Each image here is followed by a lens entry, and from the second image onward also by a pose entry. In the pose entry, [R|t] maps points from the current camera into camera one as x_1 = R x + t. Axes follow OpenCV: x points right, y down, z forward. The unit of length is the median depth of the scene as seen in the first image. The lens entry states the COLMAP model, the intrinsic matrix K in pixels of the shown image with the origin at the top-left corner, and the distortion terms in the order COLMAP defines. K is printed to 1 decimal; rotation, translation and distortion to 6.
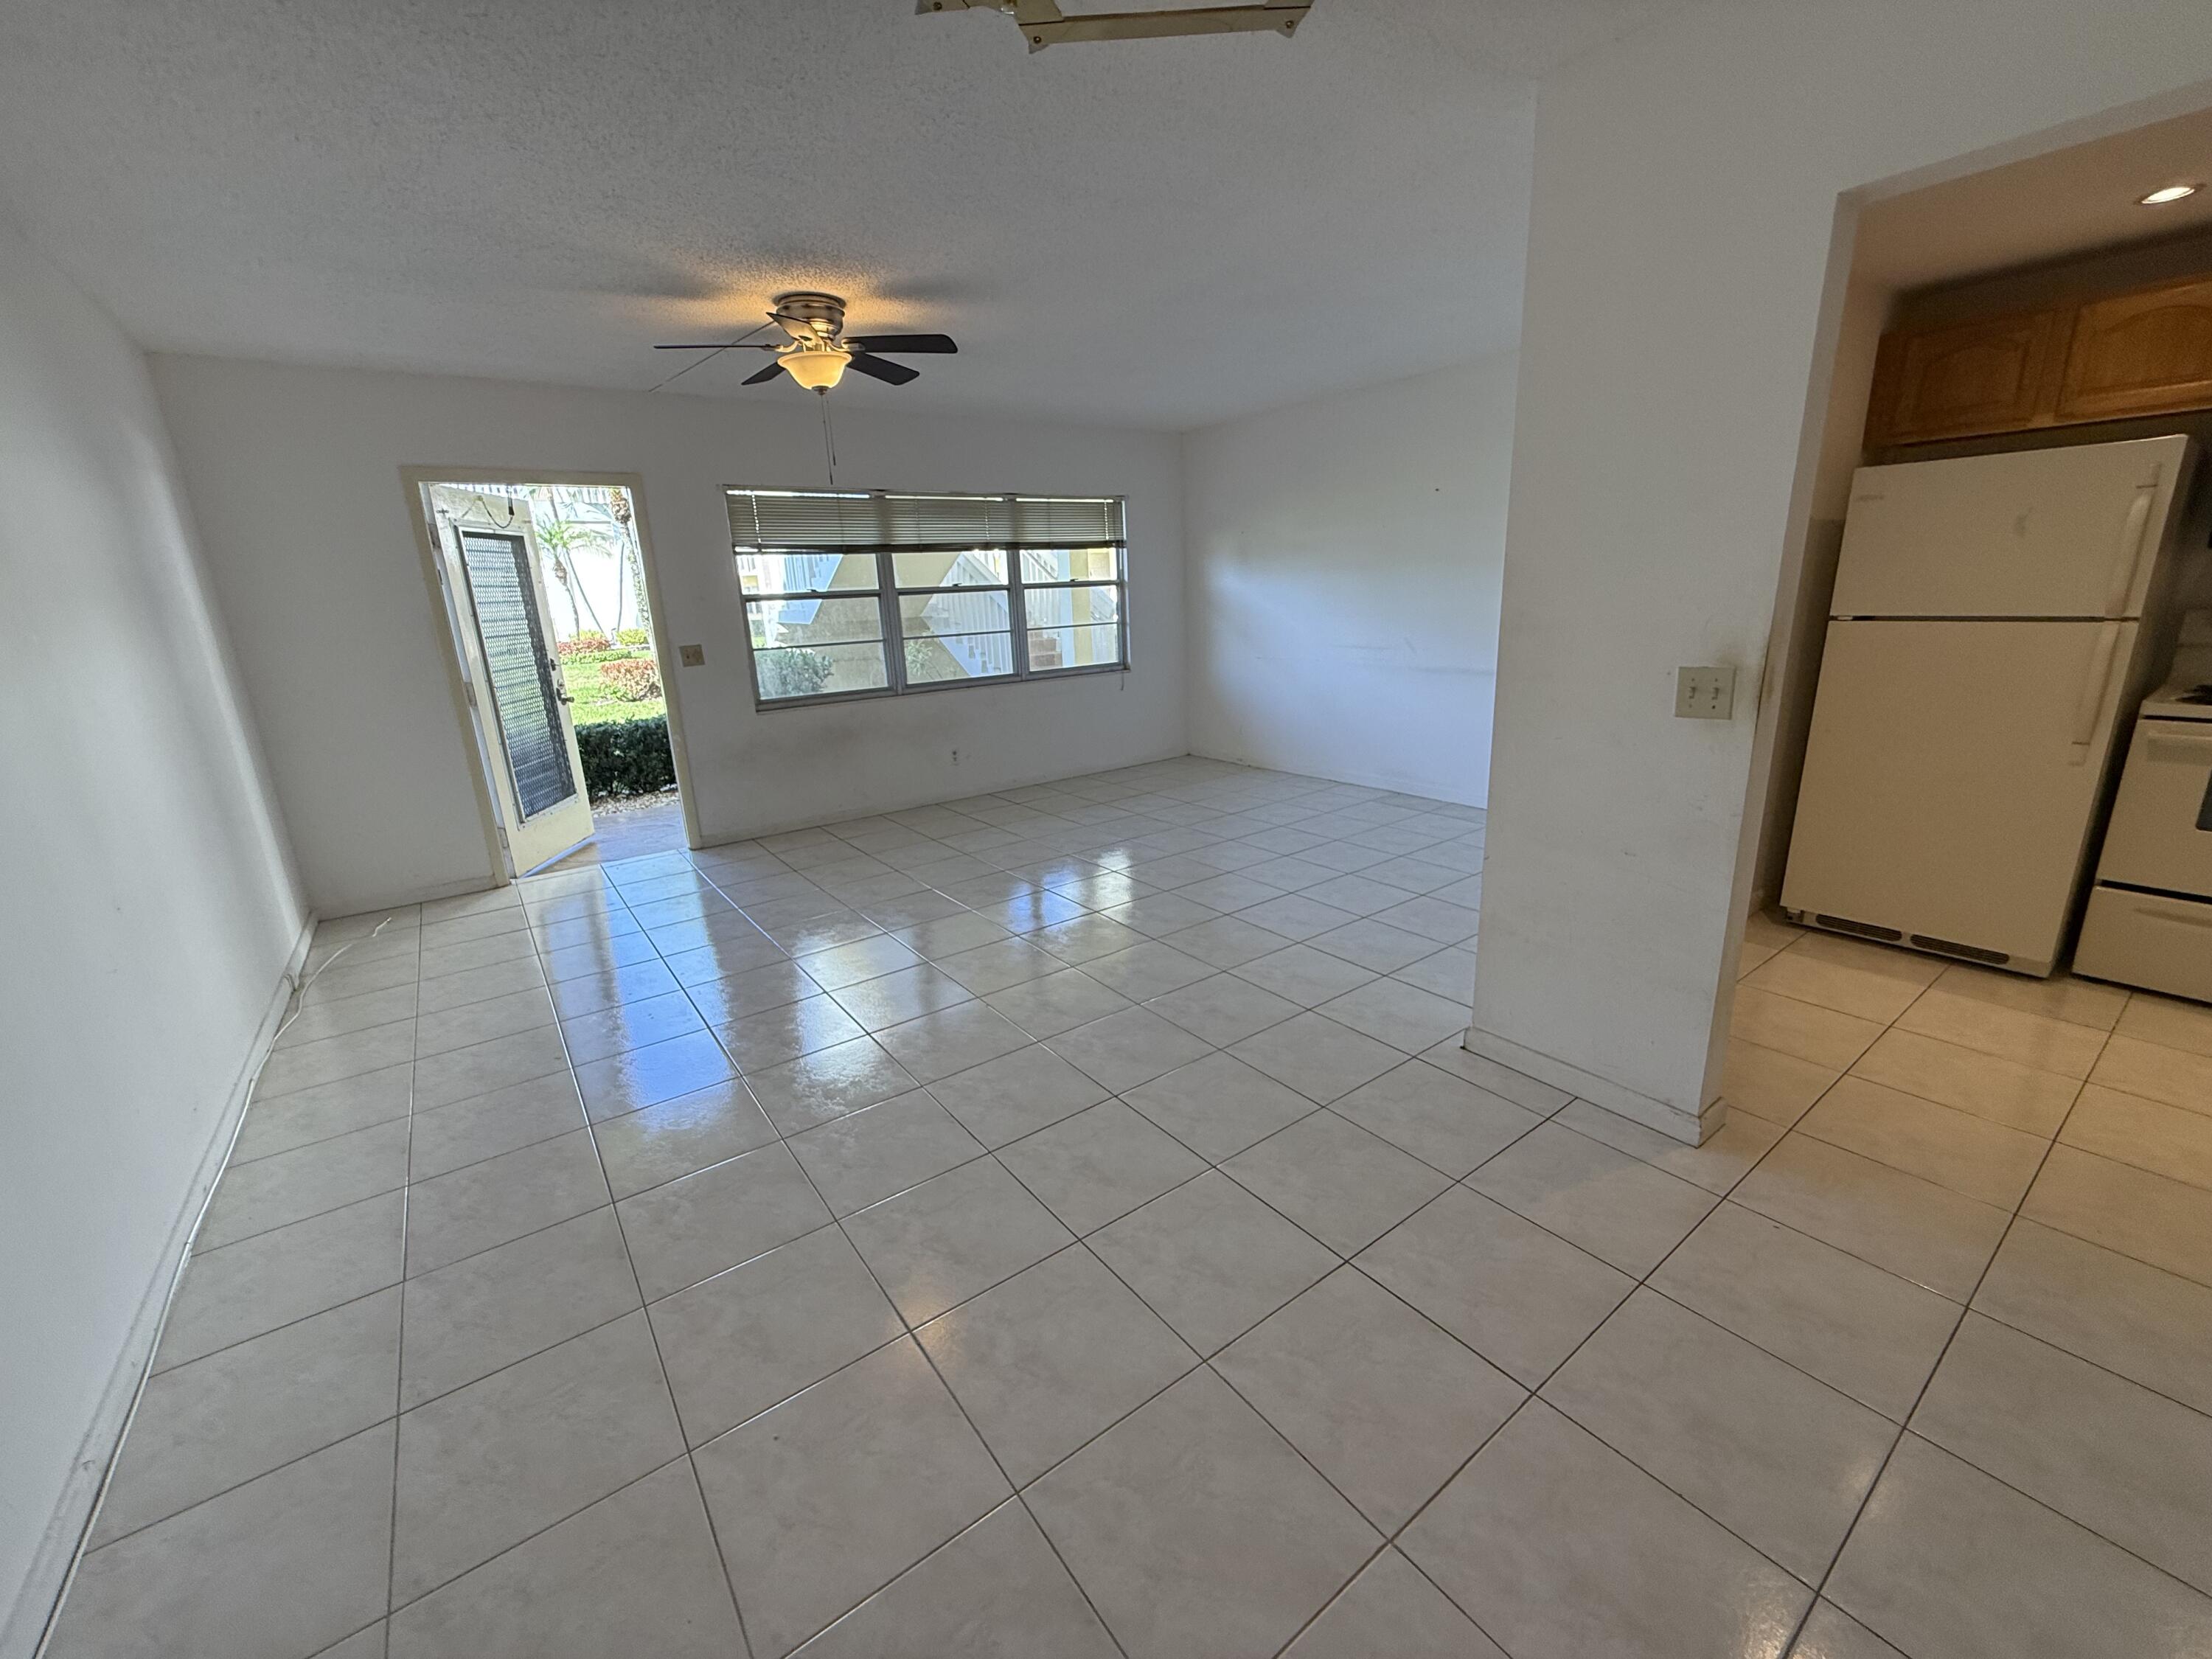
lens RADIAL K [[887.4, 0, 1101.1], [0, 887.4, 825.4], [0, 0, 1]] dist [0.000308, 0.000158]
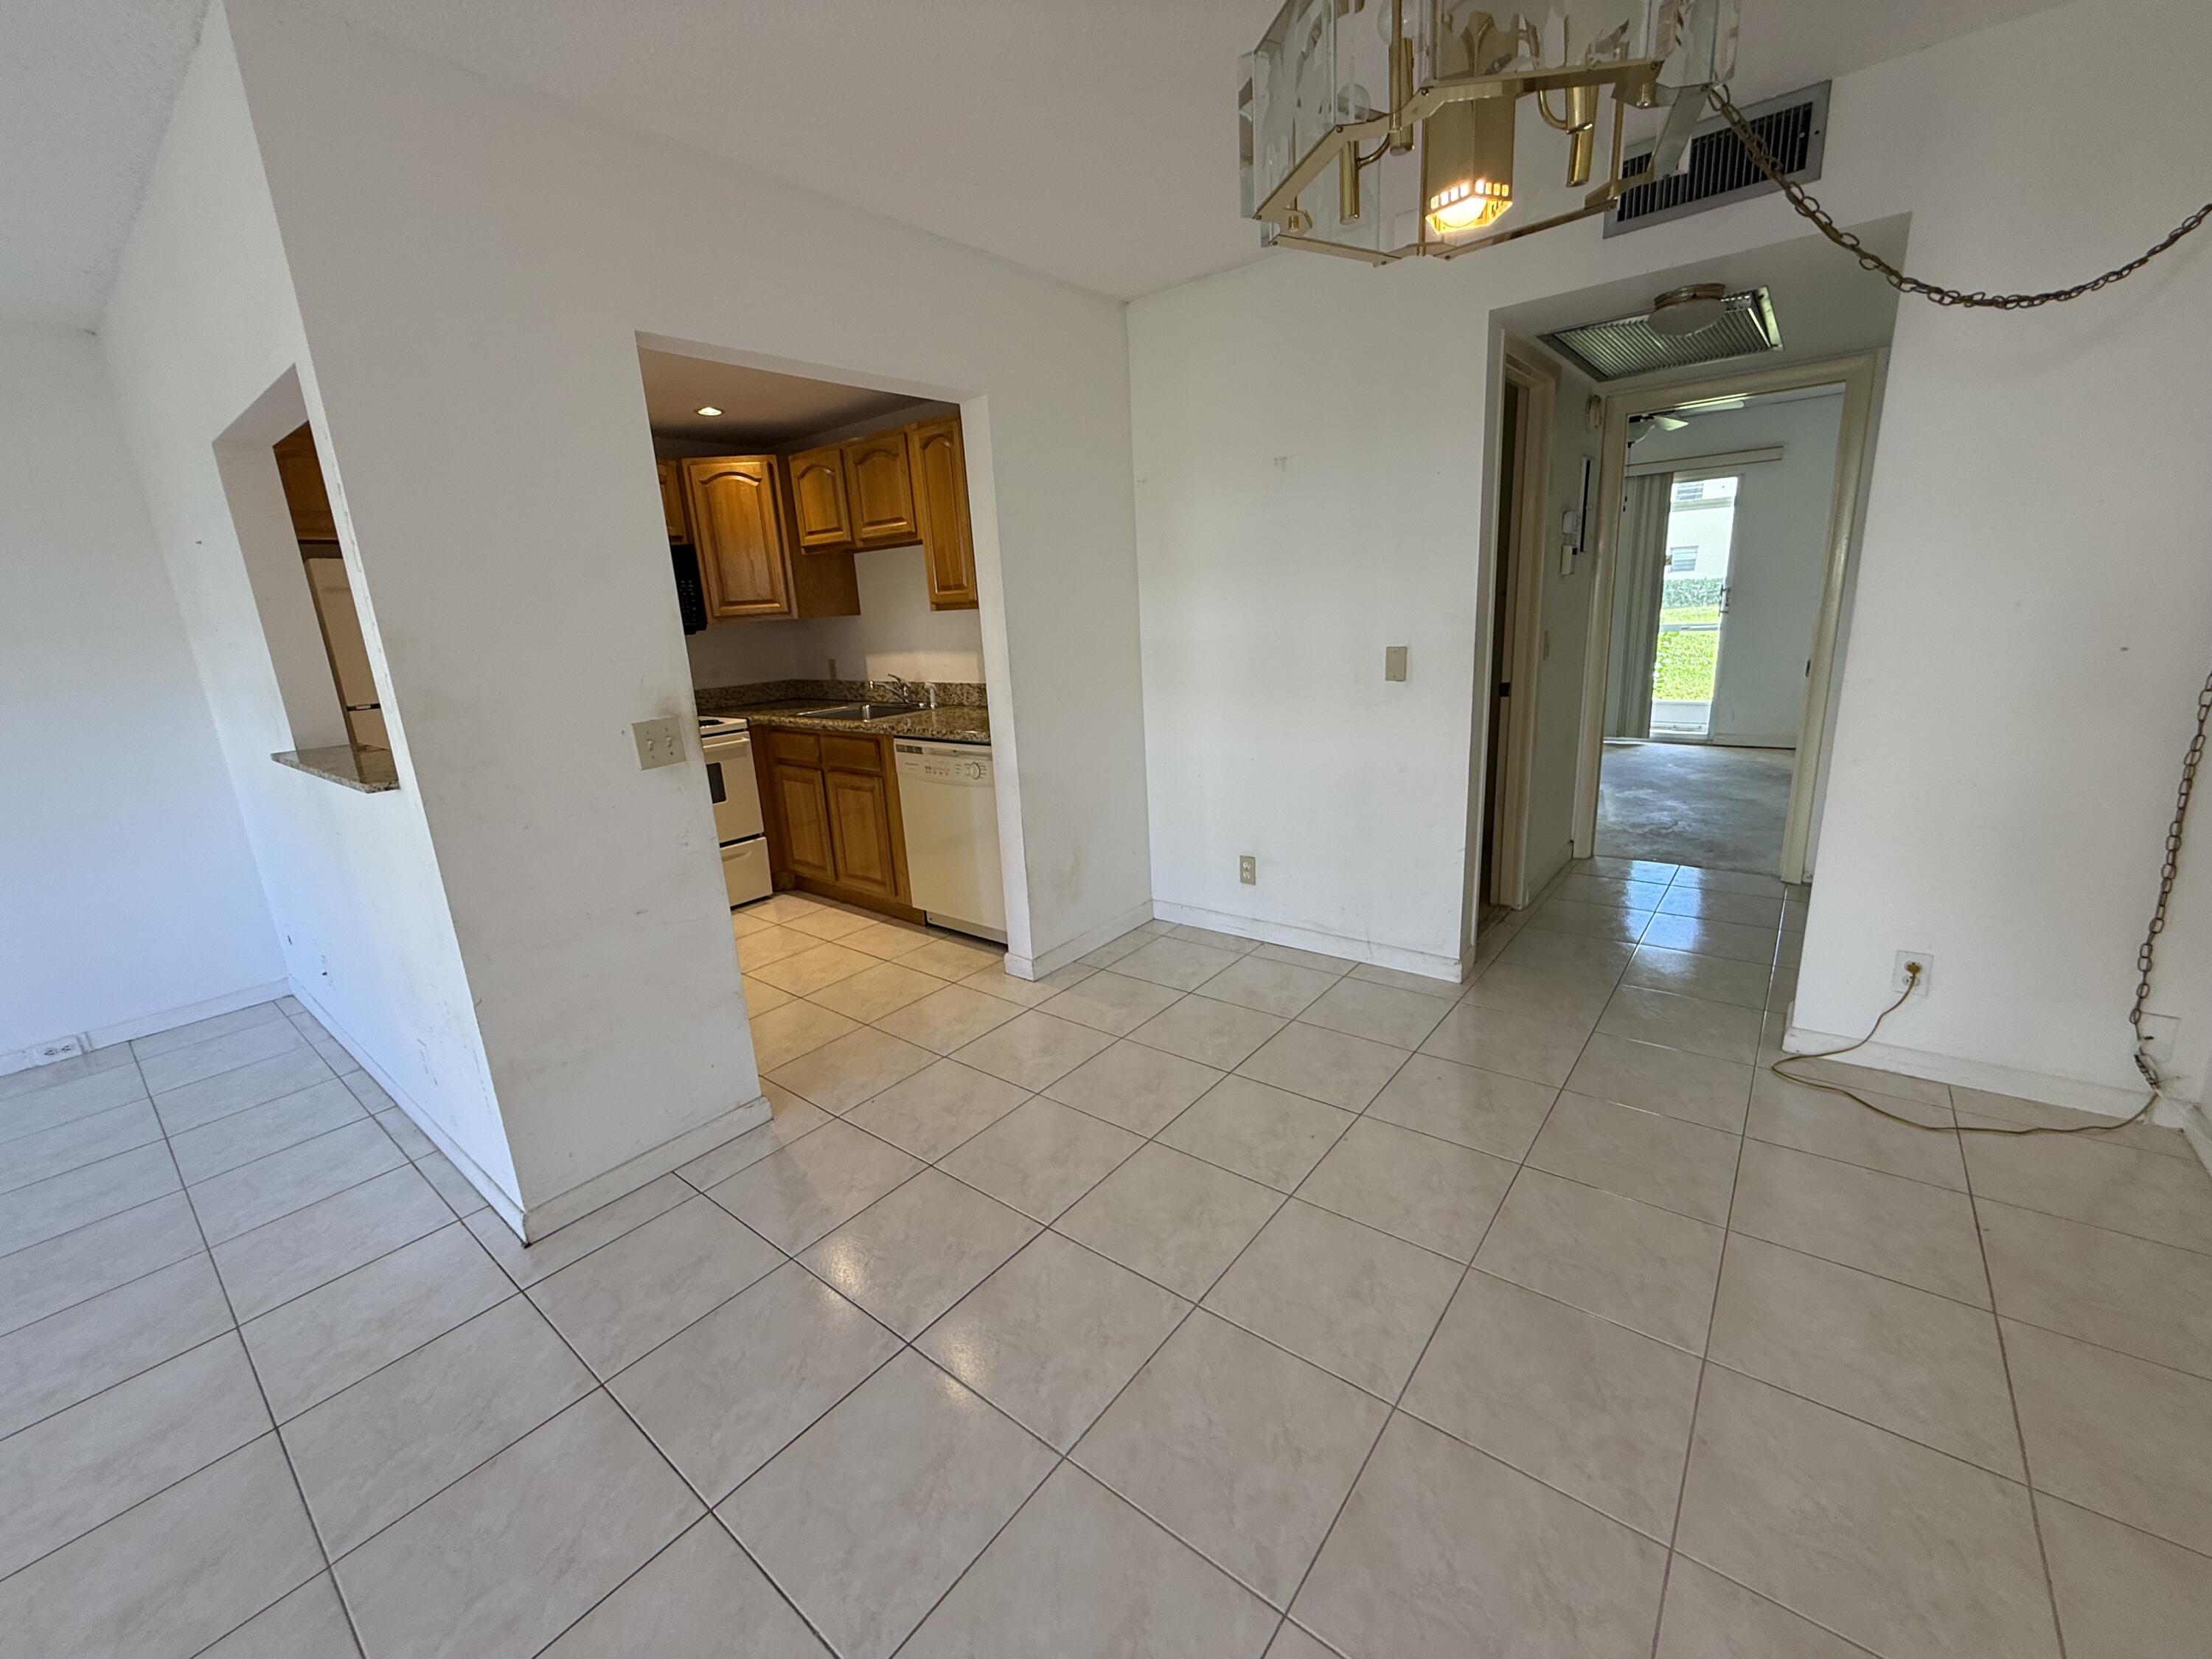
lens RADIAL K [[887.4, 0, 1100.2], [0, 887.4, 823.7], [0, 0, 1]] dist [0.000308, 0.000158]
pose [[-0.254399, -0.177544, 0.950662, -0.209945], [0.319816, 0.912253, 0.255954, -0.066372], [-0.912688, 0.369152, -0.175295, 0.295291]]
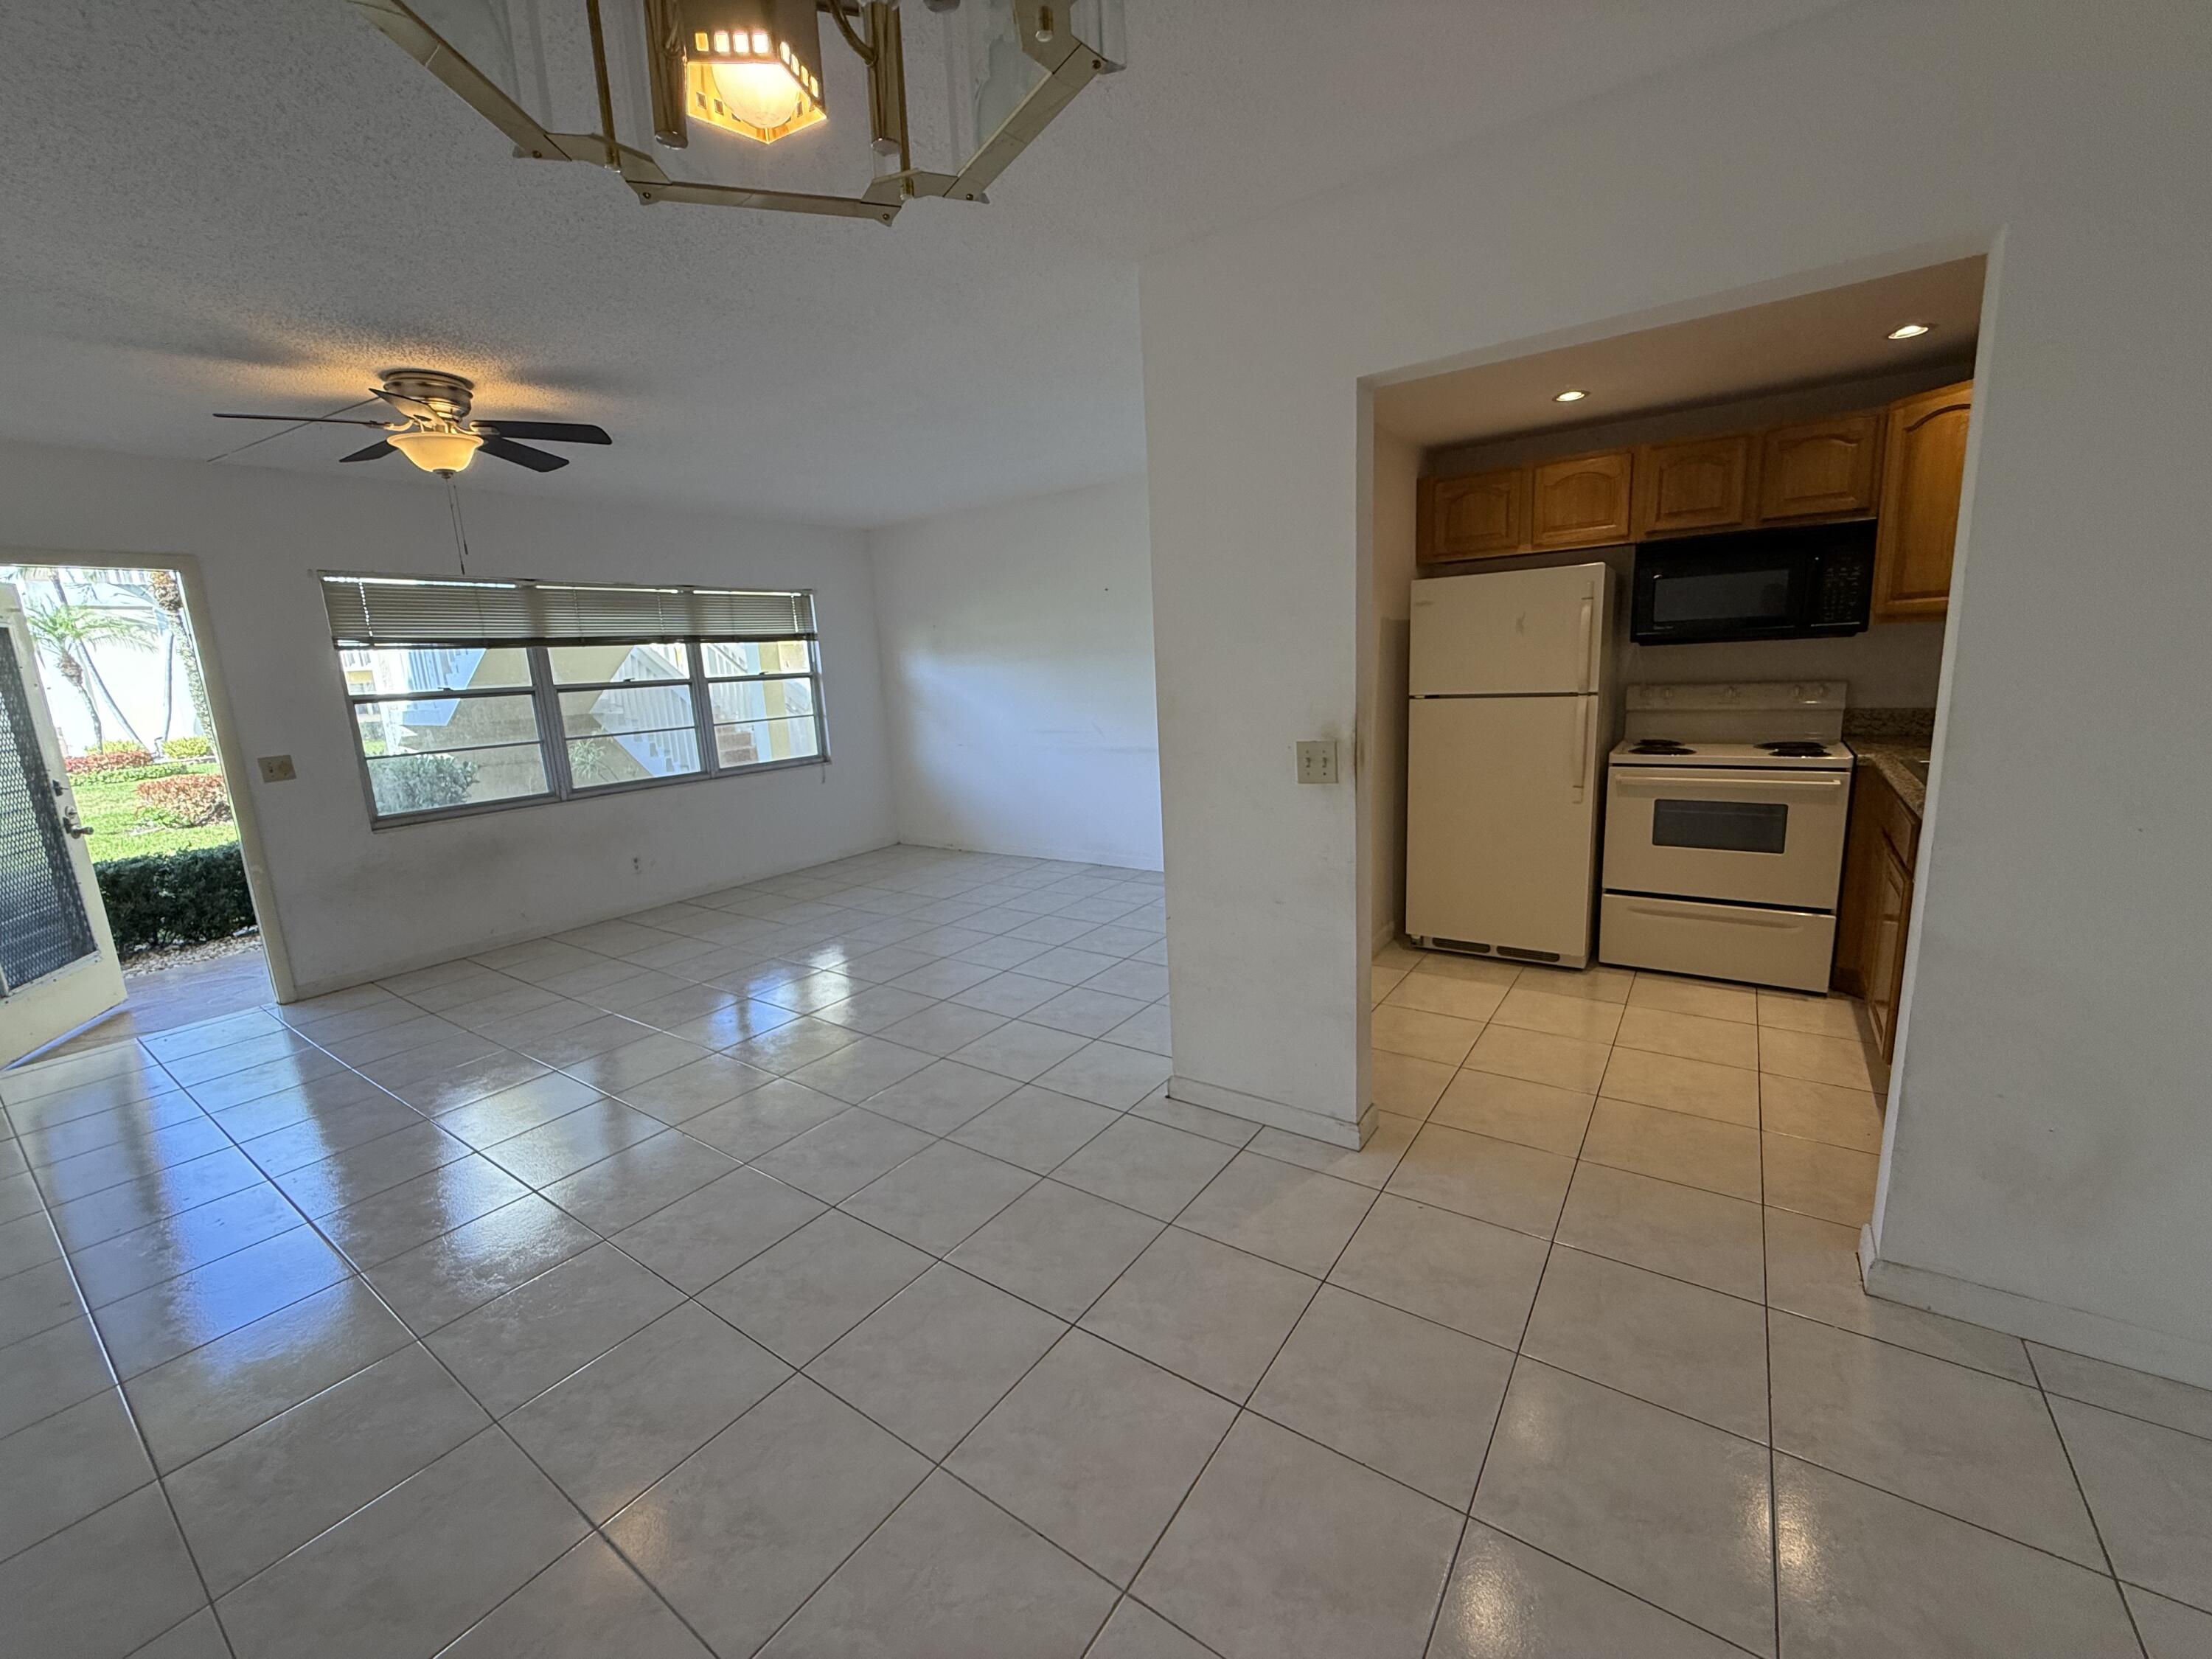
lens RADIAL K [[887.4, 0, 1100.8], [0, 887.4, 824.9], [0, 0, 1]] dist [0.000308, 0.000158]
pose [[0.948599, -0.066012, 0.309521, 0.010376], [0.095177, 0.992234, -0.080078, 0.001014], [-0.301831, 0.105422, 0.947515, -0.015673]]
